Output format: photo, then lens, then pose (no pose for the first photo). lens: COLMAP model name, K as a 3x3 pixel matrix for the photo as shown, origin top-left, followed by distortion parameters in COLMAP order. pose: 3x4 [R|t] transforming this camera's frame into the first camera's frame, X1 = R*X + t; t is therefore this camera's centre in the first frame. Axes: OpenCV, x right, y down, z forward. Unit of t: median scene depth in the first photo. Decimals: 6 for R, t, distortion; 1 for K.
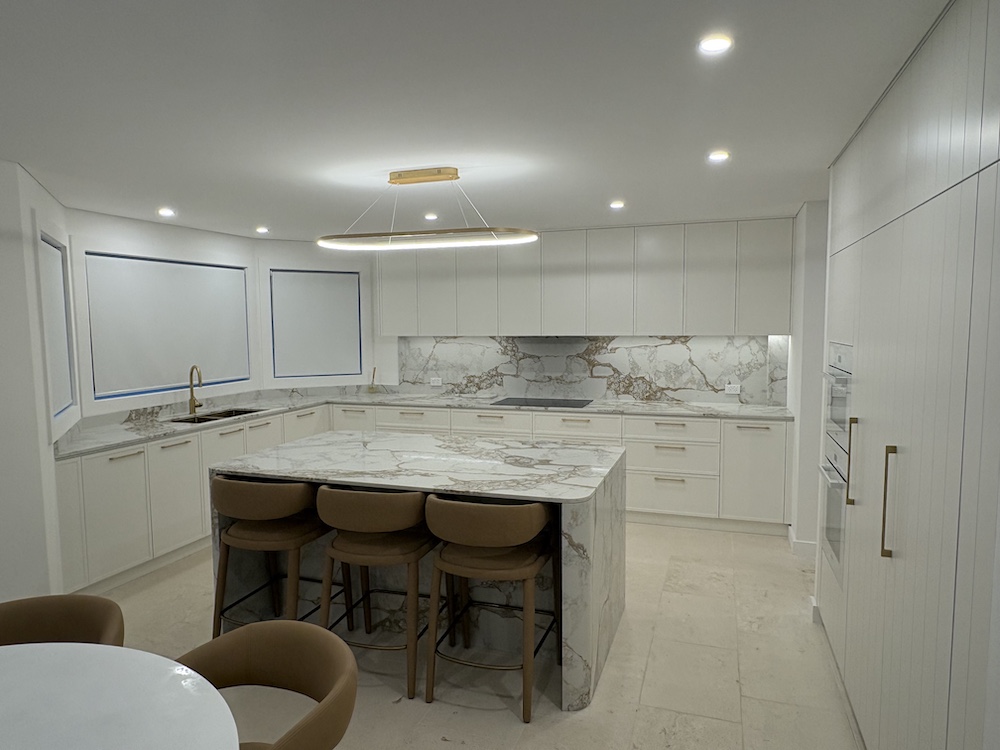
lens RADIAL K [[647.4, 0, 498.7], [0, 647.4, 375.4], [0, 0, 1]] dist [-0.005262, 0.002130]
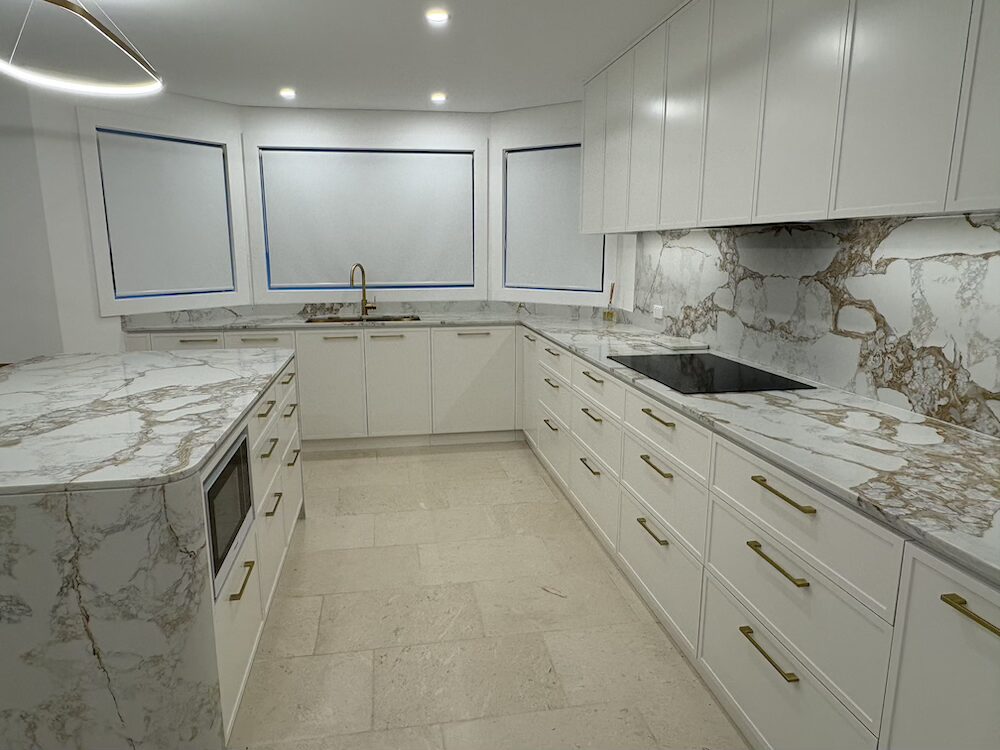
lens RADIAL K [[647.4, 0, 494.1], [0, 647.4, 376.3], [0, 0, 1]] dist [-0.005262, 0.002130]
pose [[0.479138, 0.180908, -0.858894, 0.404103], [-0.077047, 0.983421, 0.164156, -0.020676], [0.874352, -0.012478, 0.485132, 0.635327]]
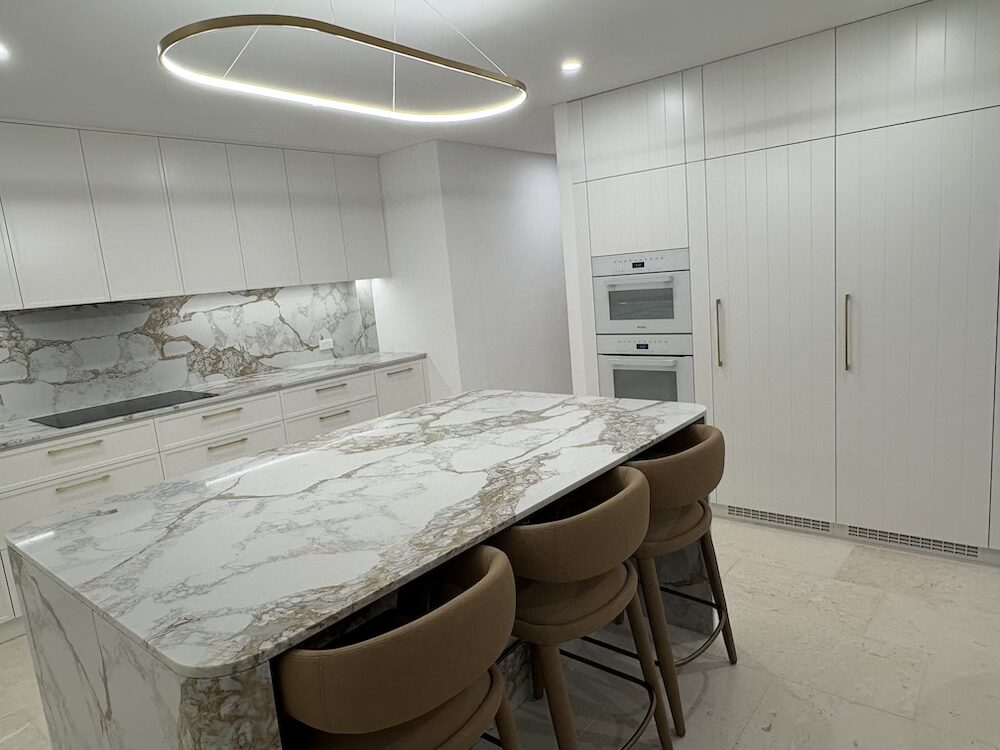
lens RADIAL K [[647.4, 0, 503.9], [0, 647.4, 378.1], [0, 0, 1]] dist [-0.005262, 0.002130]
pose [[0.345276, -0.176253, 0.921802, -0.381890], [0.160393, 0.978838, 0.127081, -0.007436], [-0.924694, 0.103973, 0.366239, 0.423725]]
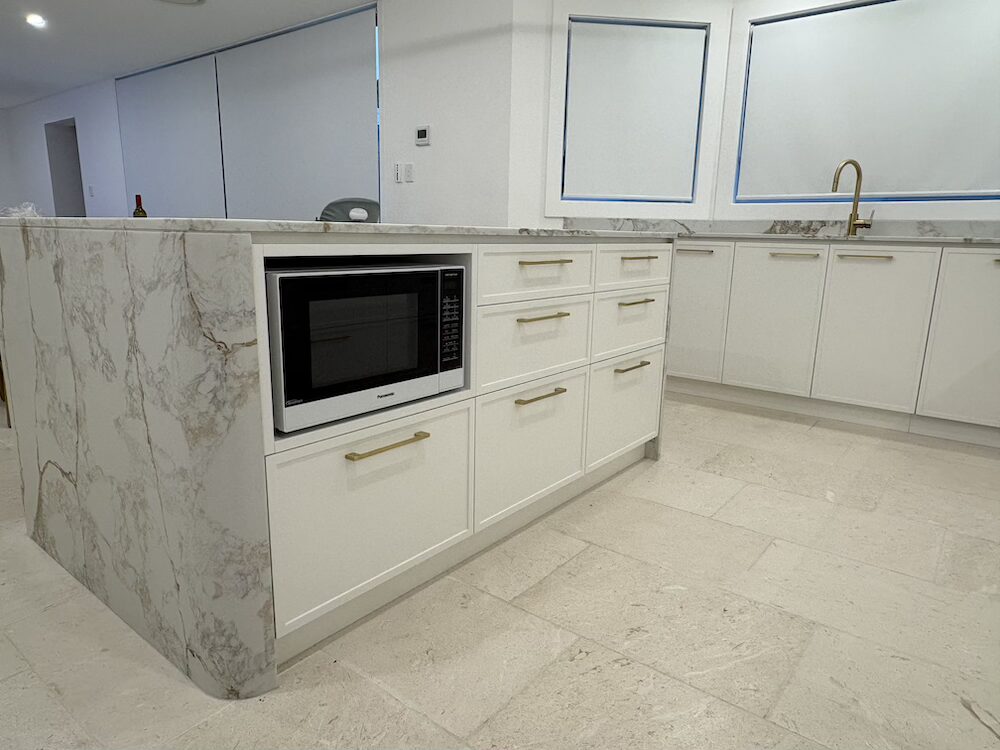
lens RADIAL K [[647.4, 0, 494.0], [0, 647.4, 375.2], [0, 0, 1]] dist [-0.005262, 0.002130]
pose [[-0.335831, 0.205587, -0.919212, 0.276089], [-0.095502, 0.963429, 0.250367, 0.059543], [0.937068, 0.171867, -0.303916, 0.793628]]
